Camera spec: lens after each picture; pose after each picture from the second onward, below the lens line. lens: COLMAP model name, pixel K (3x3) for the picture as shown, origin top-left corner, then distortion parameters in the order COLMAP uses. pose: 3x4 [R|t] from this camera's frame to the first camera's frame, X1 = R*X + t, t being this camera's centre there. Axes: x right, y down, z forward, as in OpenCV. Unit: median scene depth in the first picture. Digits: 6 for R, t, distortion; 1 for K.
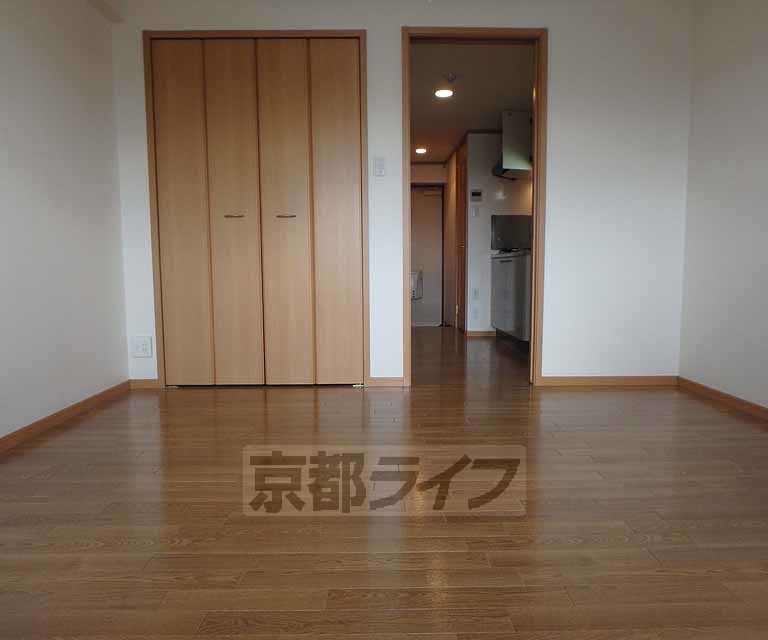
lens RADIAL K [[536.9, 0, 383.9], [0, 536.9, 284.9], [0, 0, 1]] dist [-0.003454, -0.001770]
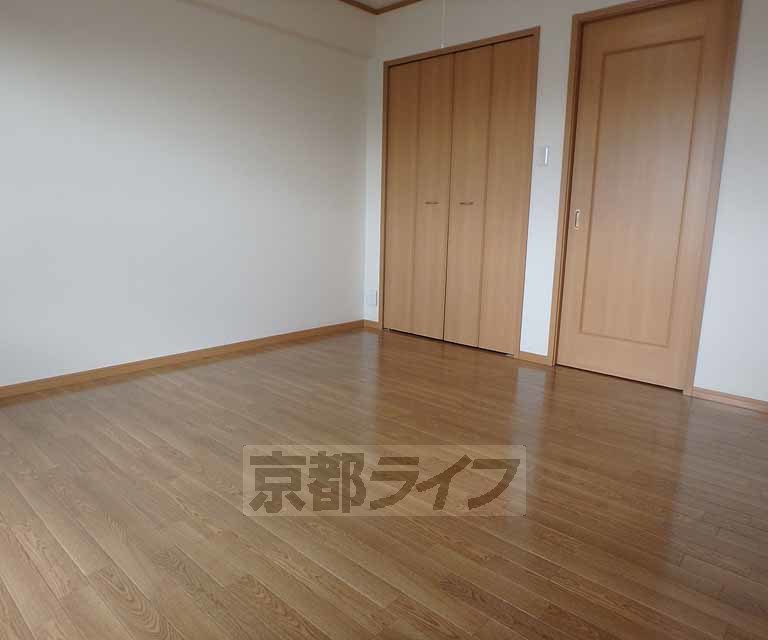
lens RADIAL K [[527.0, 0, 384.0], [0, 527.0, 320.0], [0, 0, 1]] dist [-0.000678, 0.000050]
pose [[0.739112, 0.153169, -0.655936, 0.484790], [-0.092005, 0.987633, 0.126953, -0.003652], [0.667269, -0.033484, 0.744064, -0.002406]]
